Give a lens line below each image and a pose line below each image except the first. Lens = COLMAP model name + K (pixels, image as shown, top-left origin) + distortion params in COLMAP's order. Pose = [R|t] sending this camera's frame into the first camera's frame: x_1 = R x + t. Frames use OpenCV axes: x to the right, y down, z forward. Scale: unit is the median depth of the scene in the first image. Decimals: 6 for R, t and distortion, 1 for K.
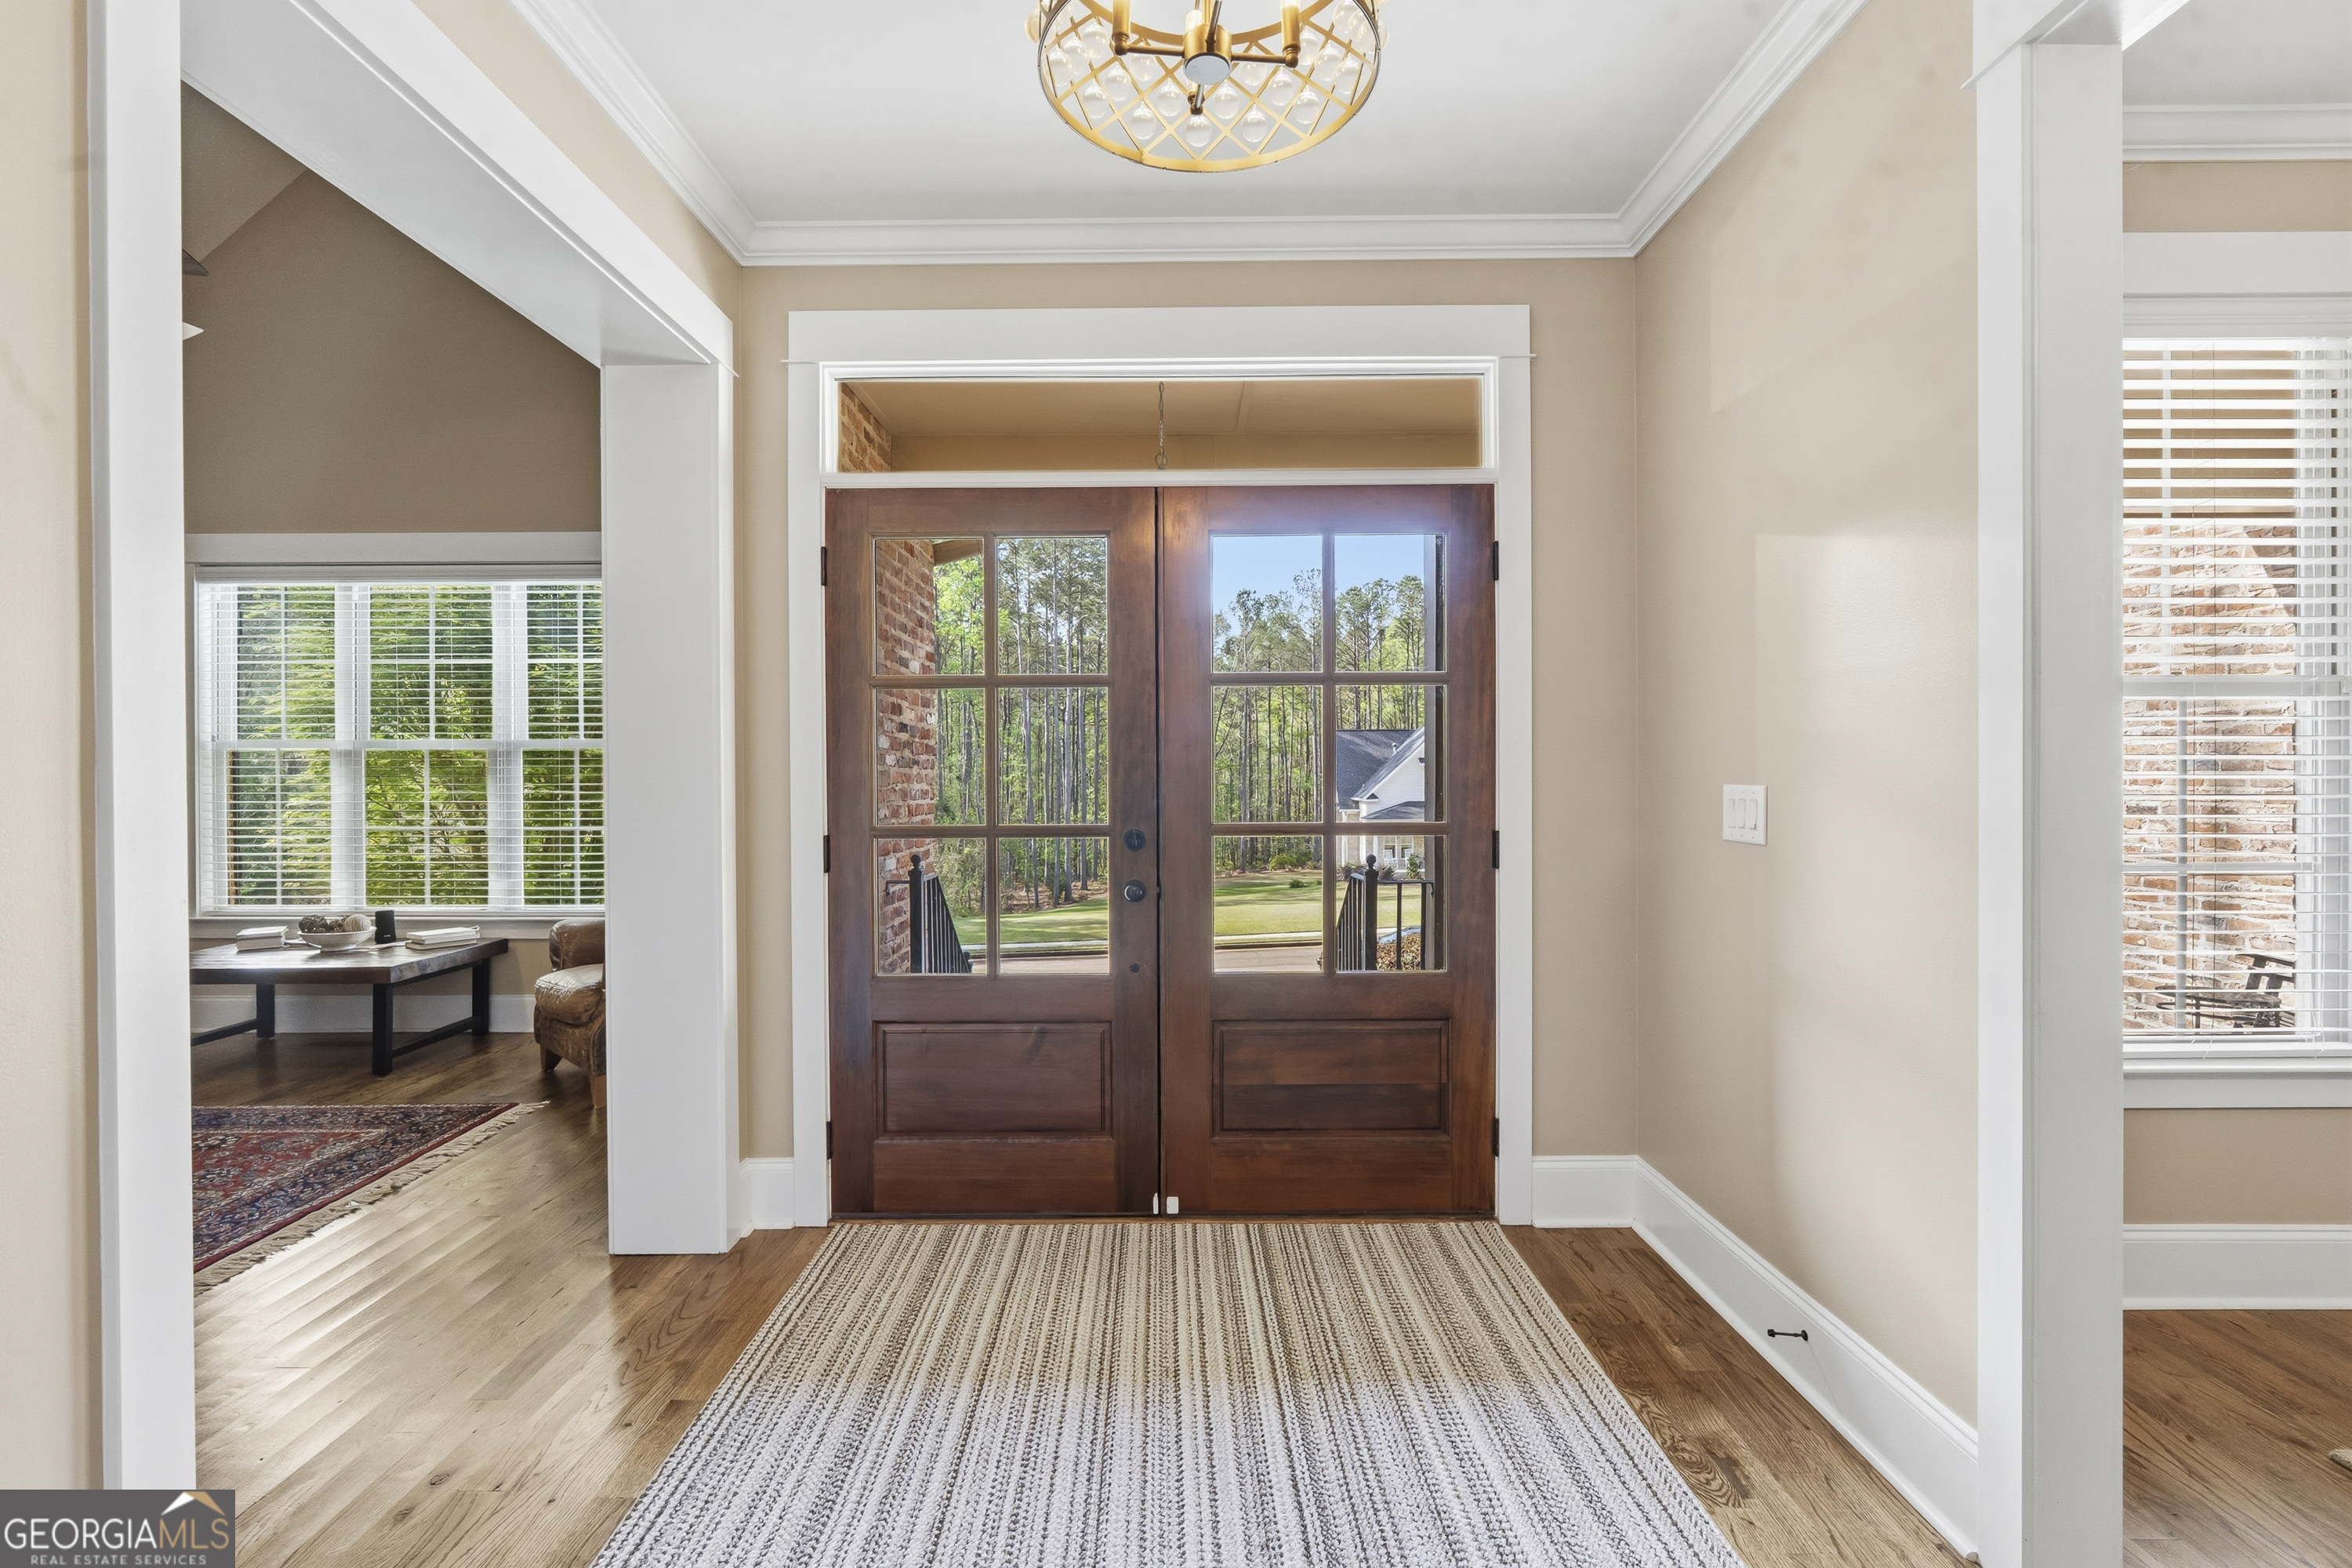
lens RADIAL K [[1052.9, 0, 1171.0], [0, 1052.9, 781.0], [0, 0, 1]] dist [-0.012664, 0.003322]
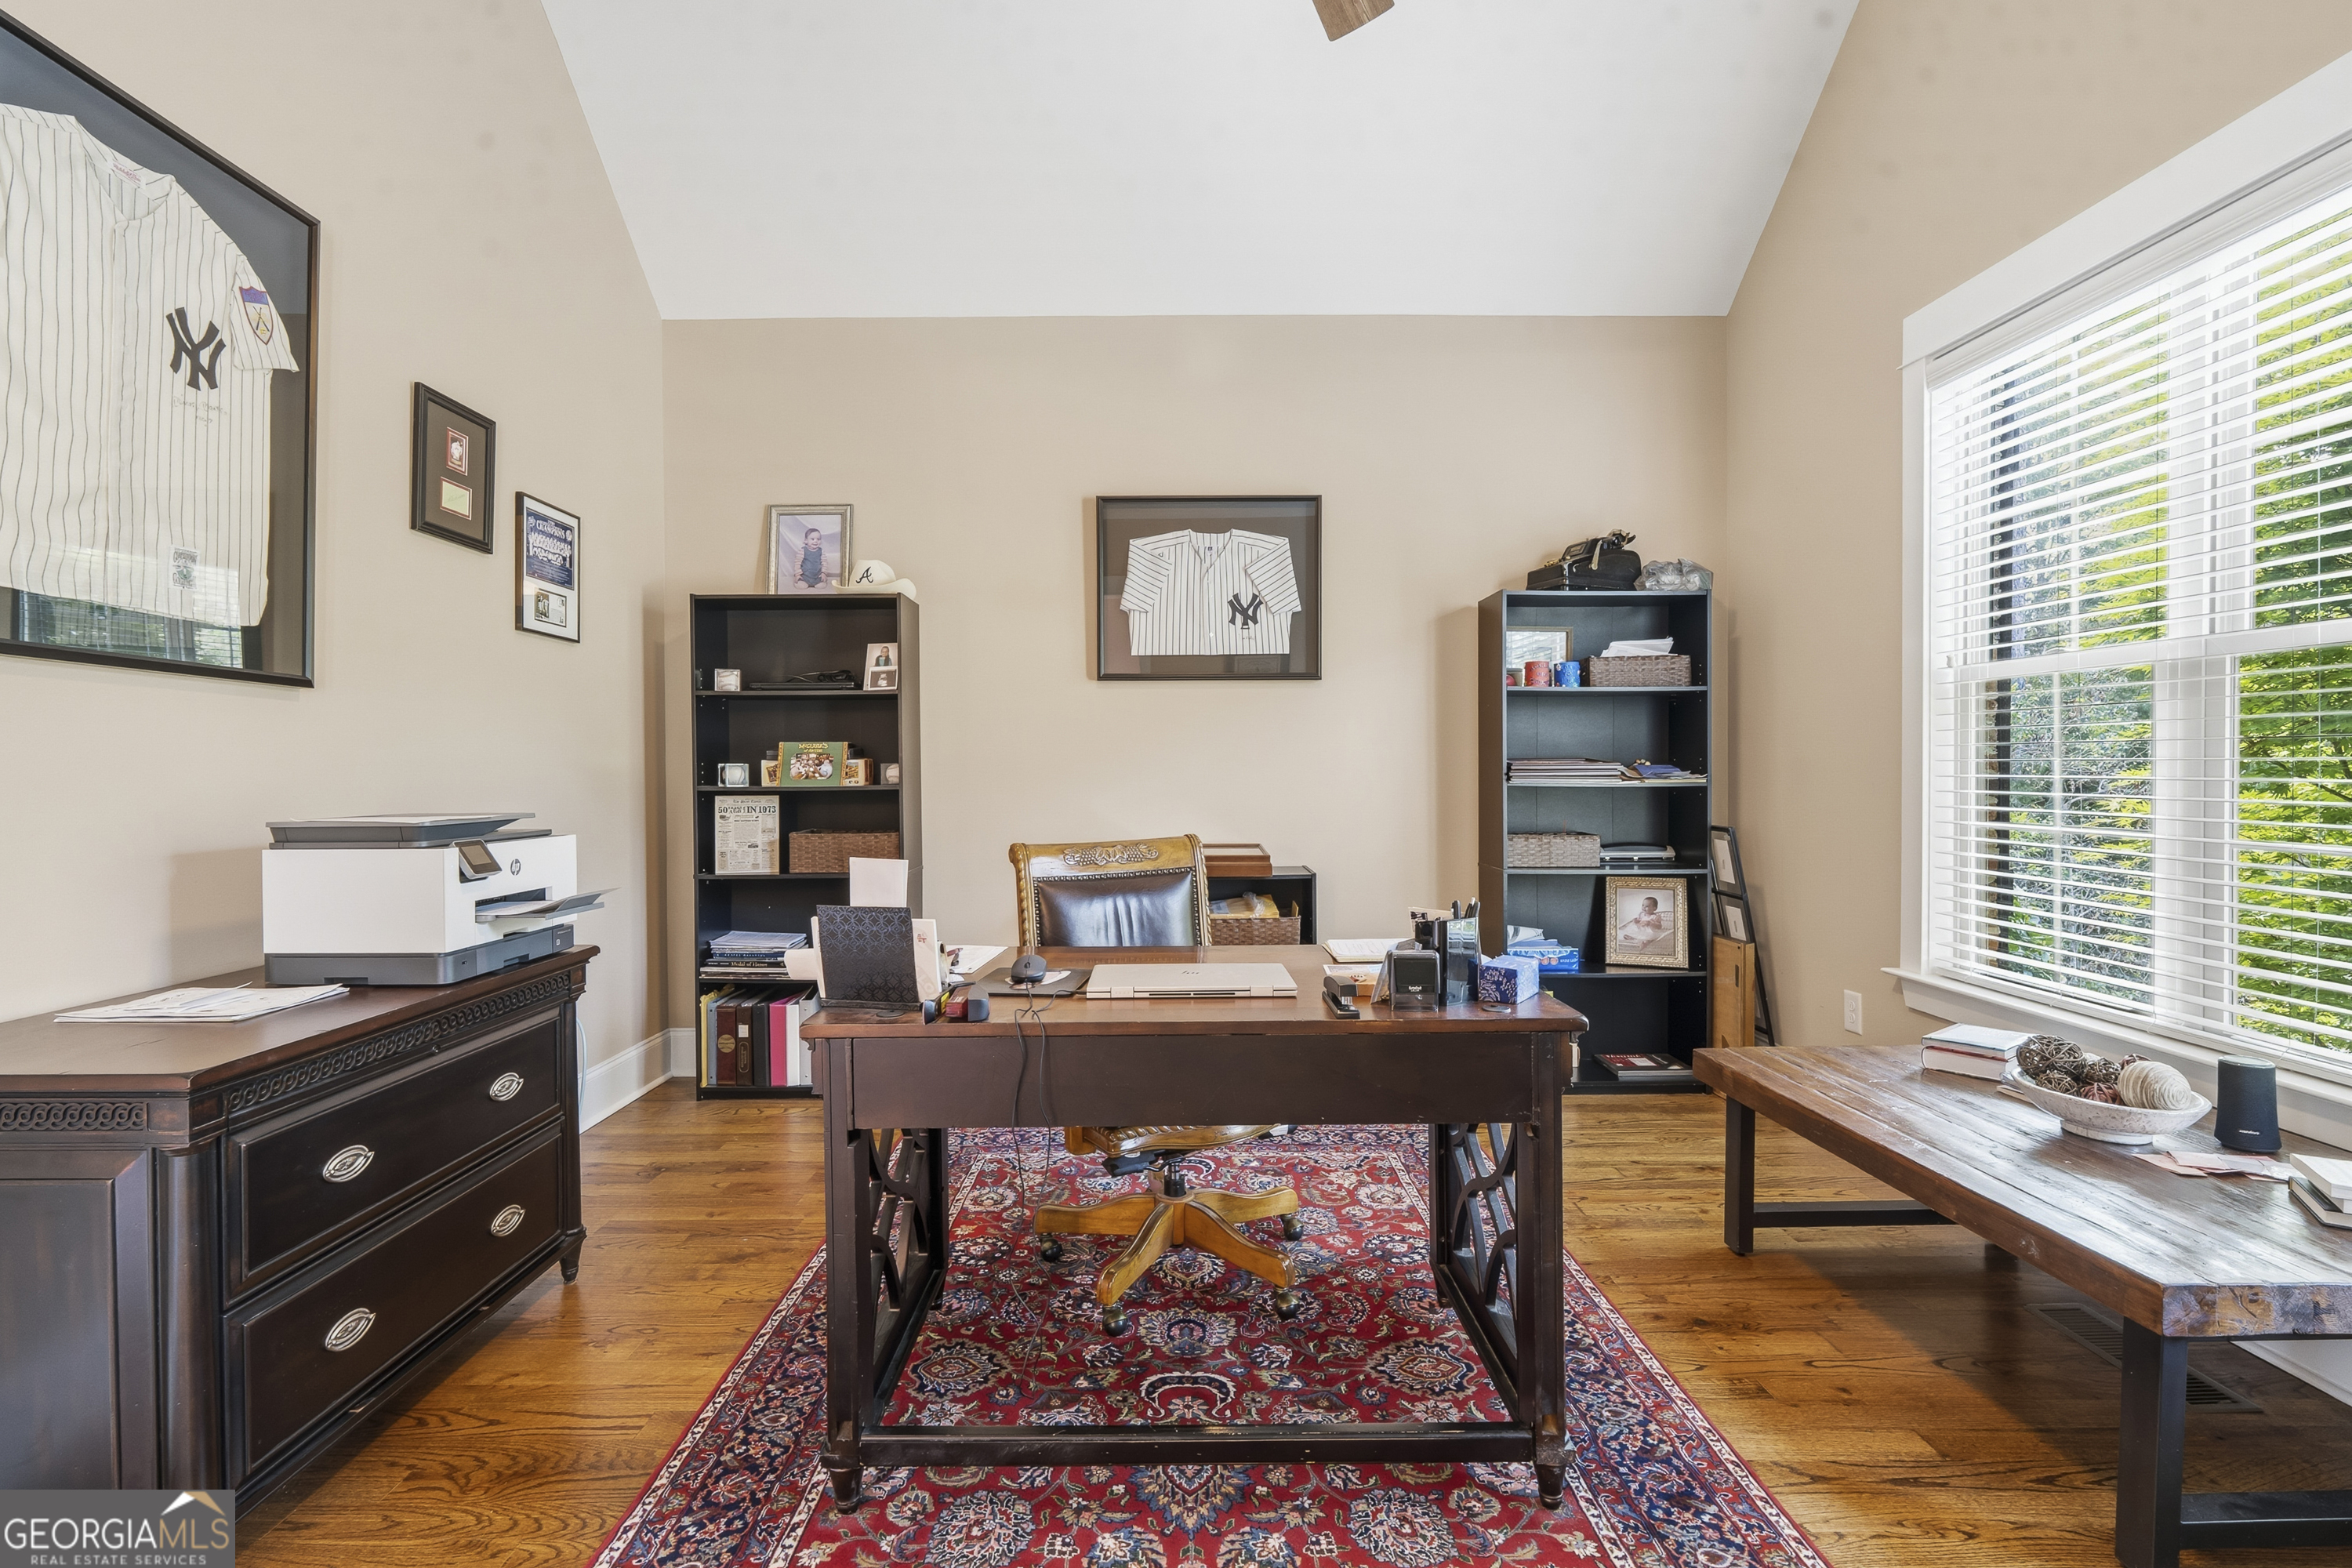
lens RADIAL K [[1052.9, 0, 1171.0], [0, 1052.9, 781.0], [0, 0, 1]] dist [-0.012664, 0.003322]
pose [[0.006945, 0.014643, -0.999869, -0.373435], [-0.000633, 0.999893, 0.014639, 0.015108], [0.999976, 0.000531, 0.006954, 0.602328]]
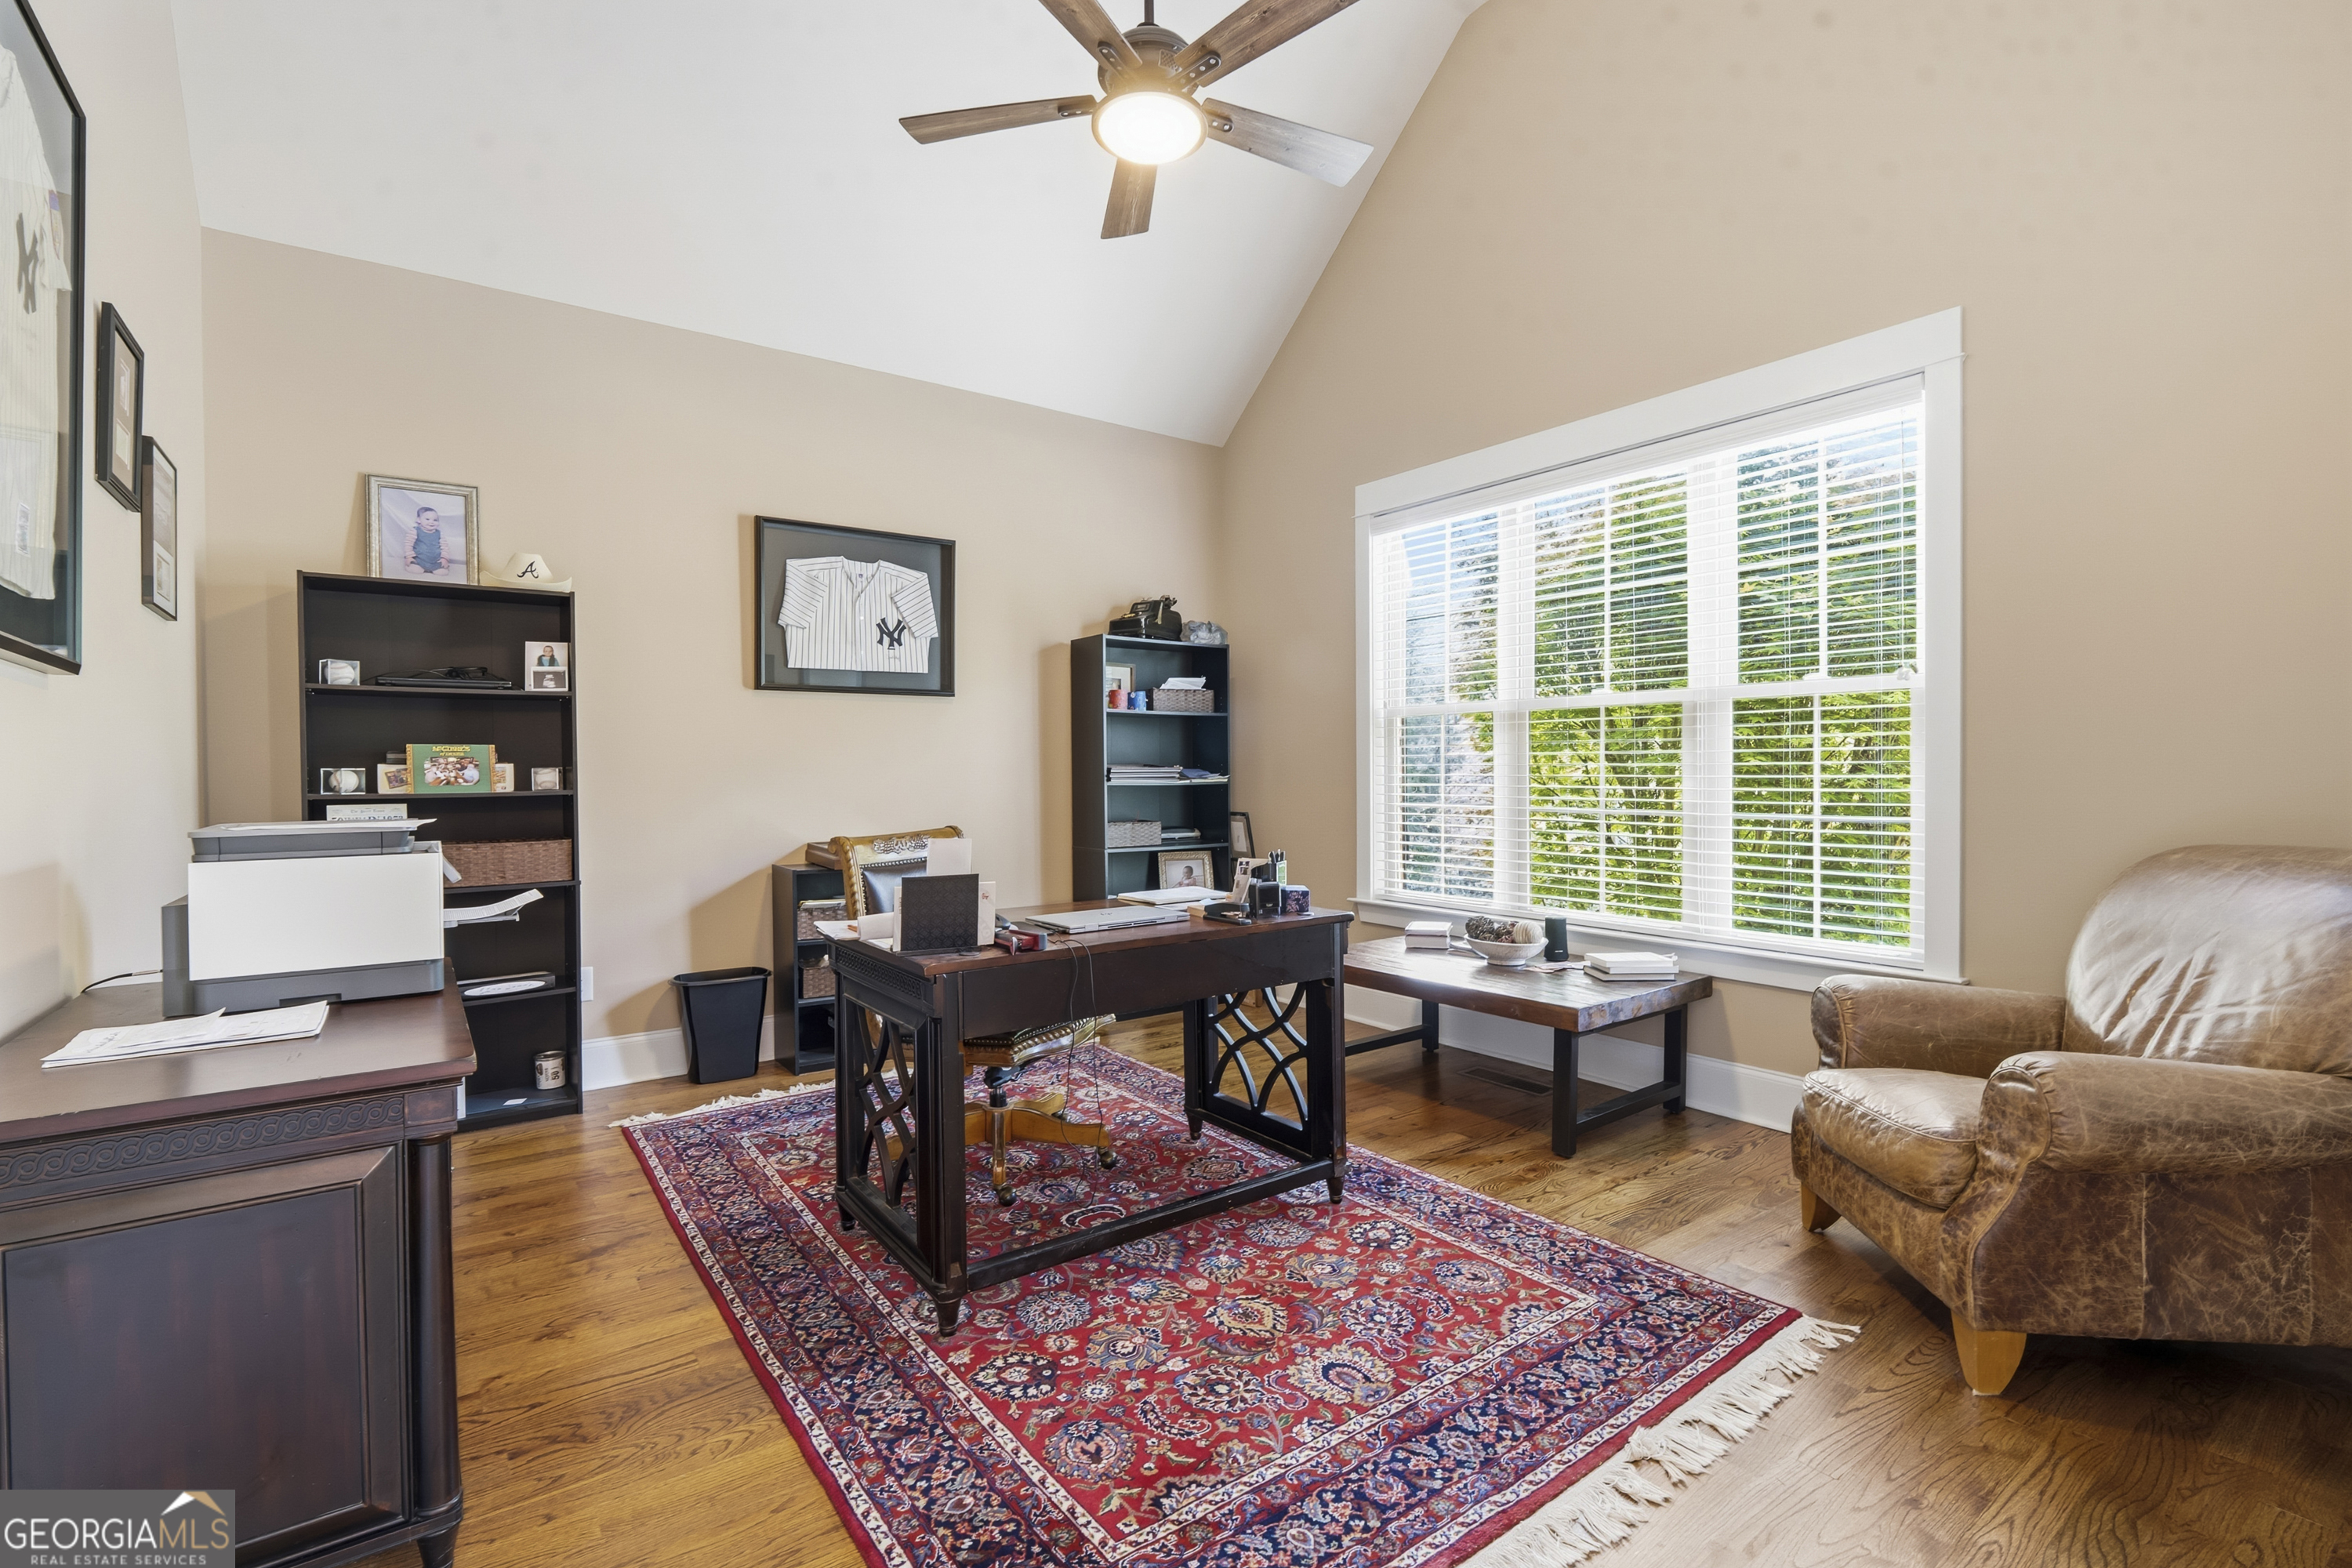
lens RADIAL K [[1052.9, 0, 1171.0], [0, 1052.9, 781.0], [0, 0, 1]] dist [-0.012664, 0.003322]
pose [[0.586667, 0.006066, -0.809805, -0.296428], [0.001755, 0.999960, 0.008762, 0.017121], [0.809826, -0.006562, 0.586633, 0.324370]]
